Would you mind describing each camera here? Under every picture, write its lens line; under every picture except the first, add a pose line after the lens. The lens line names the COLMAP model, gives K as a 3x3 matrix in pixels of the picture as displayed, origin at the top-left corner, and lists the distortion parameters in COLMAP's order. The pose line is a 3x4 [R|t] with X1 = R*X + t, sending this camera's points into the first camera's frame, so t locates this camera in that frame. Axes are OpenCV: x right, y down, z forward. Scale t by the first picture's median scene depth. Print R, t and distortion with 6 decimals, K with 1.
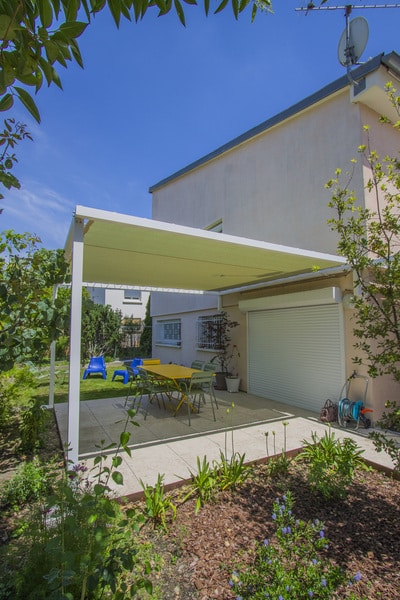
lens RADIAL K [[294.5, 0, 203.1], [0, 294.5, 315.3], [0, 0, 1]] dist [-0.000688, 0.000068]
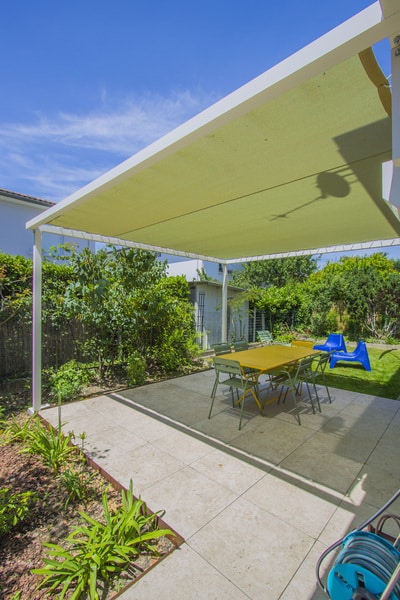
lens RADIAL K [[285.0, 0, 202.1], [0, 285.0, 305.2], [0, 0, 1]] dist [-0.005190, -0.000932]
pose [[0.289612, 0.003575, -0.957138, 0.427200], [0.044033, 0.998885, 0.017055, 0.029320], [0.956131, -0.047085, 0.289131, 0.468730]]
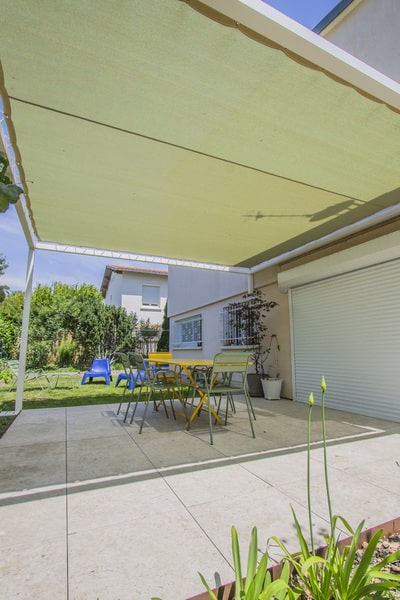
lens RADIAL K [[294.5, 0, 203.1], [0, 294.5, 315.3], [0, 0, 1]] dist [-0.000688, 0.000068]
pose [[0.996781, -0.013177, -0.079076, -0.007930], [0.008042, 0.997859, -0.064908, 0.096678], [0.079762, 0.064063, 0.994753, 0.245907]]
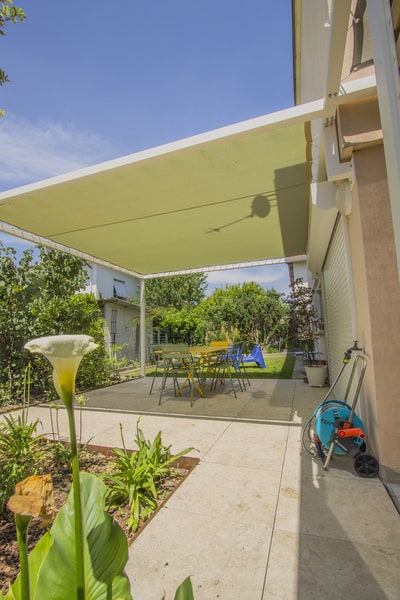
lens RADIAL K [[285.0, 0, 202.1], [0, 285.0, 305.2], [0, 0, 1]] dist [-0.005190, -0.000932]
pose [[0.643469, -0.107222, -0.757926, 0.431381], [0.073197, 0.994223, -0.078508, 0.093571], [0.761965, -0.004960, 0.647600, 0.338349]]
